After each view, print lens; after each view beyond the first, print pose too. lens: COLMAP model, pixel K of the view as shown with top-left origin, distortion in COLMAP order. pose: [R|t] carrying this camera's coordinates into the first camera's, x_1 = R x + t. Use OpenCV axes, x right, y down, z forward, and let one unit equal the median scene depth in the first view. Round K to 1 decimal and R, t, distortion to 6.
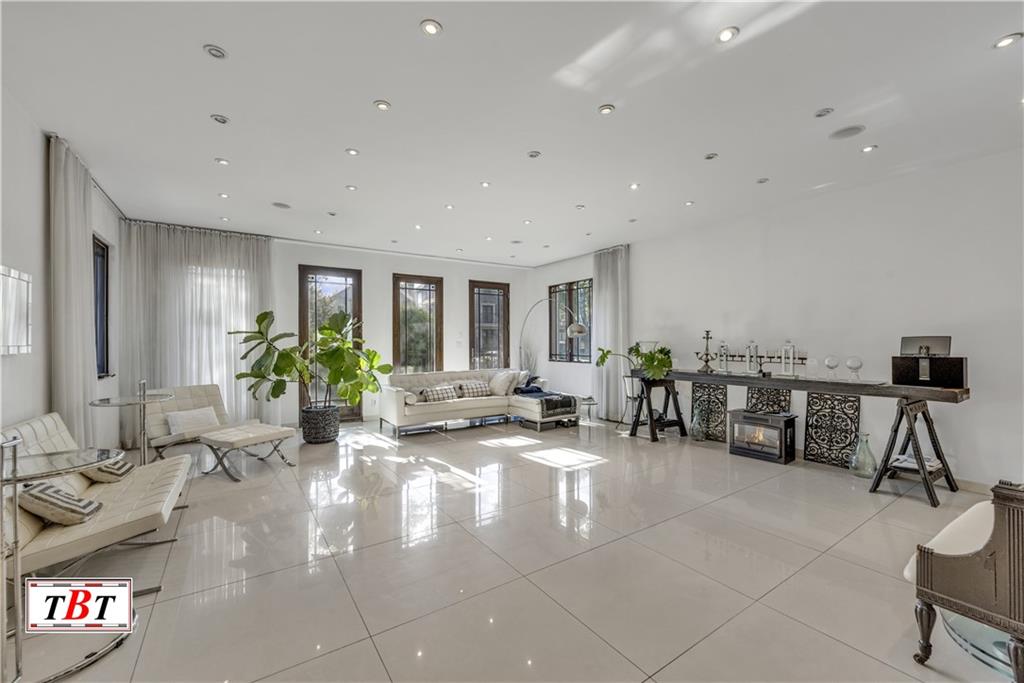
lens RADIAL K [[420.7, 0, 506.1], [0, 420.7, 336.9], [0, 0, 1]] dist [0.002745, -0.000245]
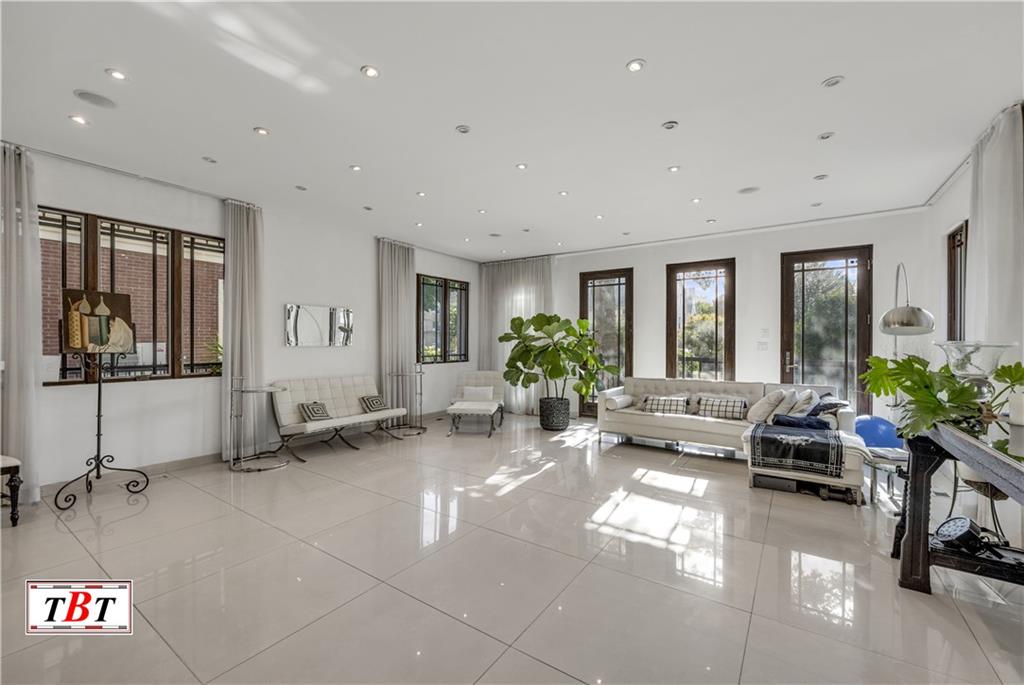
lens RADIAL K [[420.7, 0, 506.0], [0, 420.7, 348.0], [0, 0, 1]] dist [0.002745, -0.000245]
pose [[0.382226, 0.020841, -0.923834, 0.494939], [0.010010, 0.999594, 0.026692, -0.003340], [0.924015, -0.019450, 0.381862, 0.399154]]
